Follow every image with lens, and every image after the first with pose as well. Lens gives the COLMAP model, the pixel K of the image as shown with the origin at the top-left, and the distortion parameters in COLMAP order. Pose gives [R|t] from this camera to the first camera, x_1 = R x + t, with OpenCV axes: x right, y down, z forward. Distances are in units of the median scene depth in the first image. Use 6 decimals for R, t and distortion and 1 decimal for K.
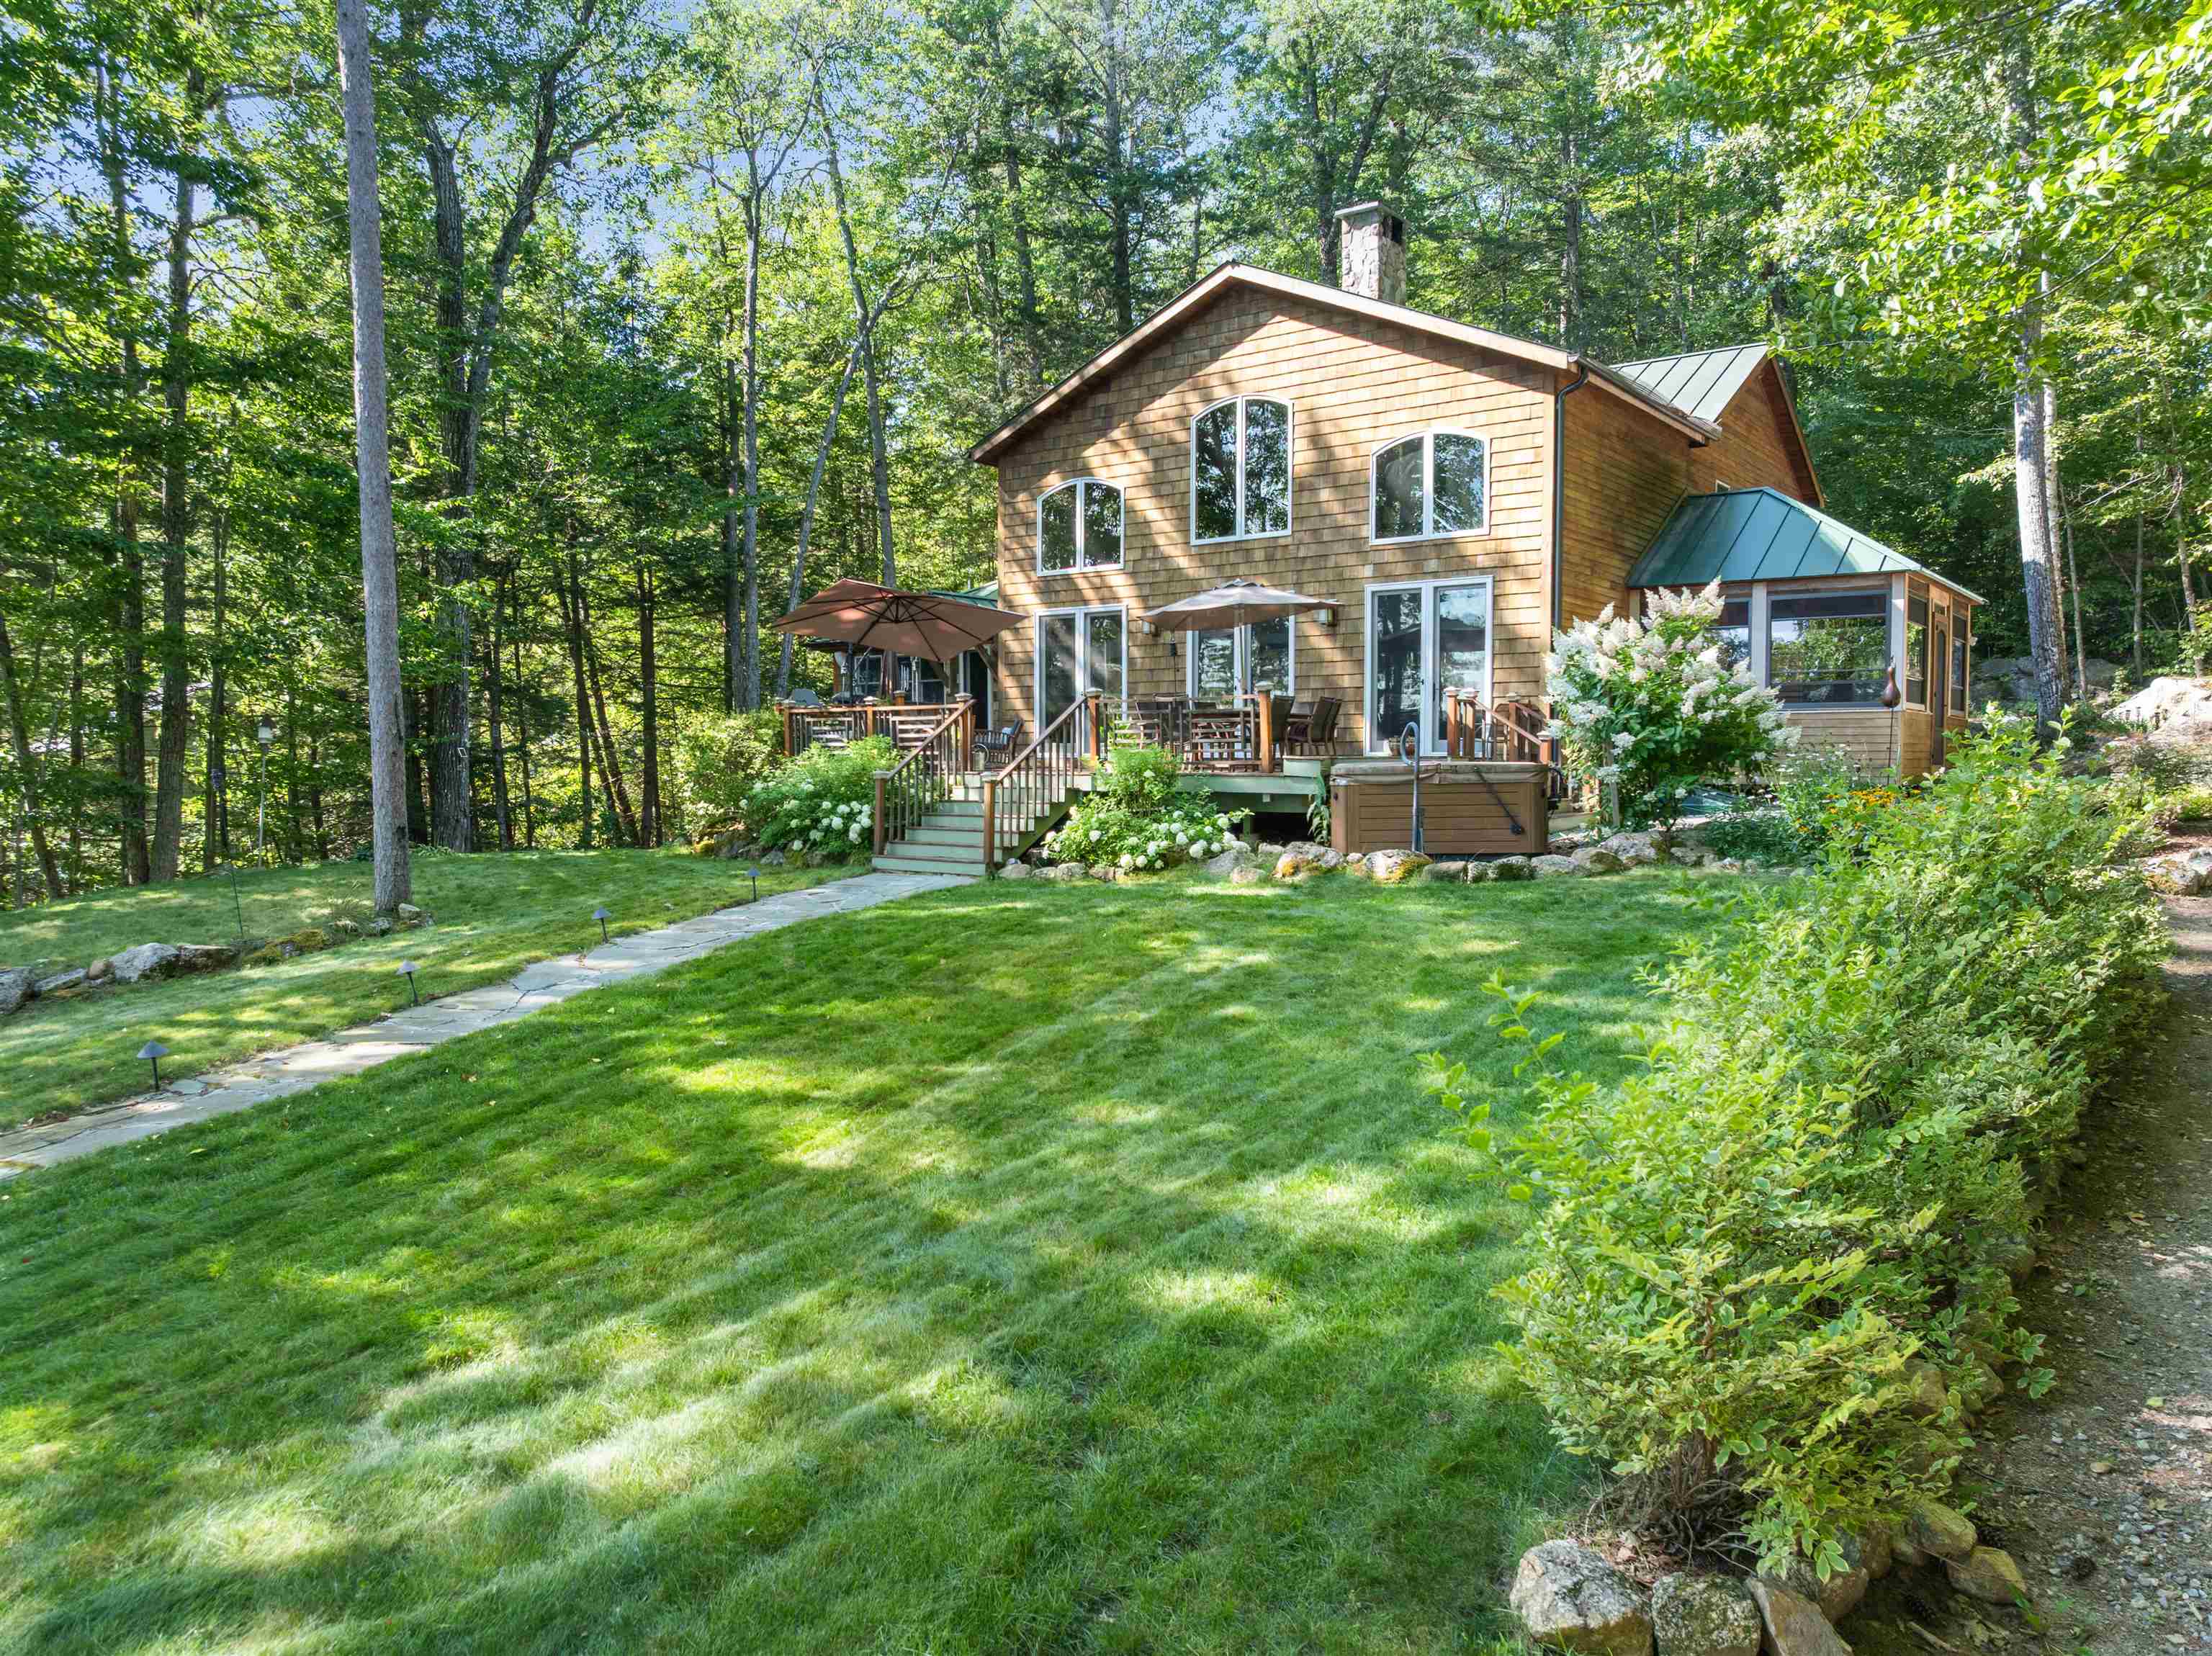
lens RADIAL K [[1732.7, 0, 1106.0], [0, 1732.7, 828.0], [0, 0, 1]] dist [0.062433, -0.014328]
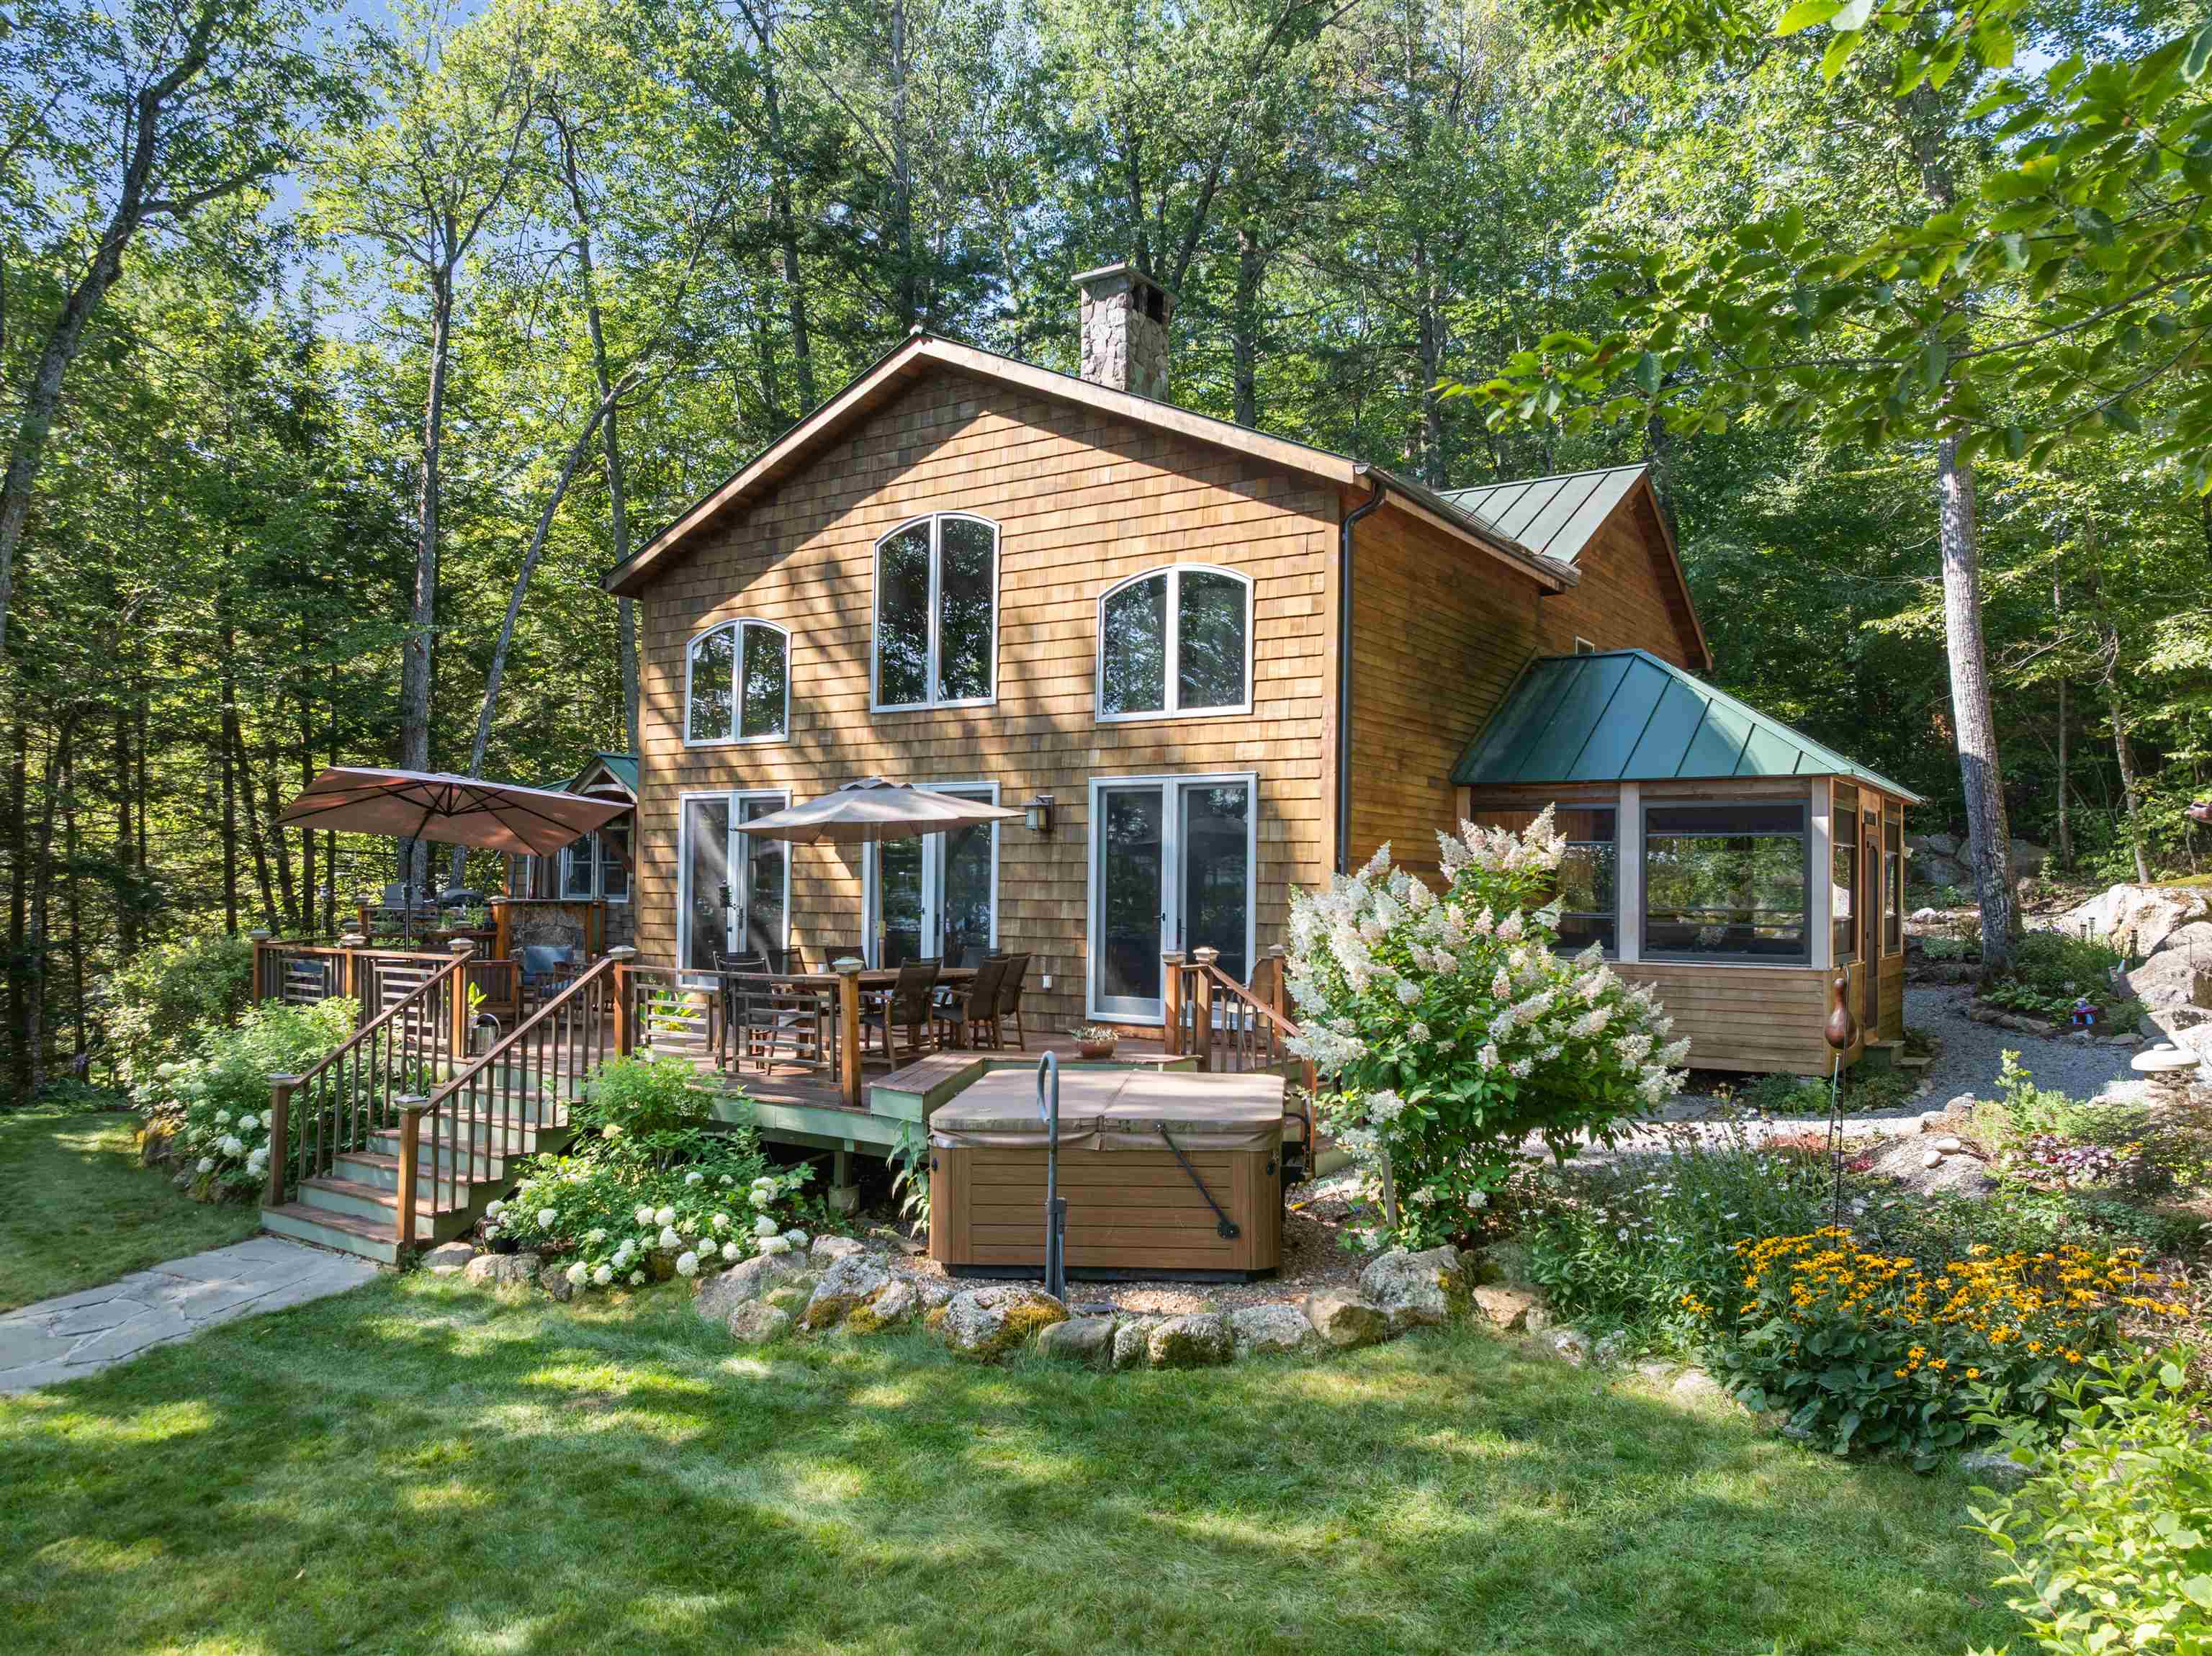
lens RADIAL K [[1732.7, 0, 1106.0], [0, 1732.7, 828.0], [0, 0, 1]] dist [0.062433, -0.014328]
pose [[0.998565, 0.010958, 0.052422, 0.112807], [-0.007212, 0.997442, -0.071116, -0.065138], [-0.053067, 0.070636, 0.996090, 0.278597]]
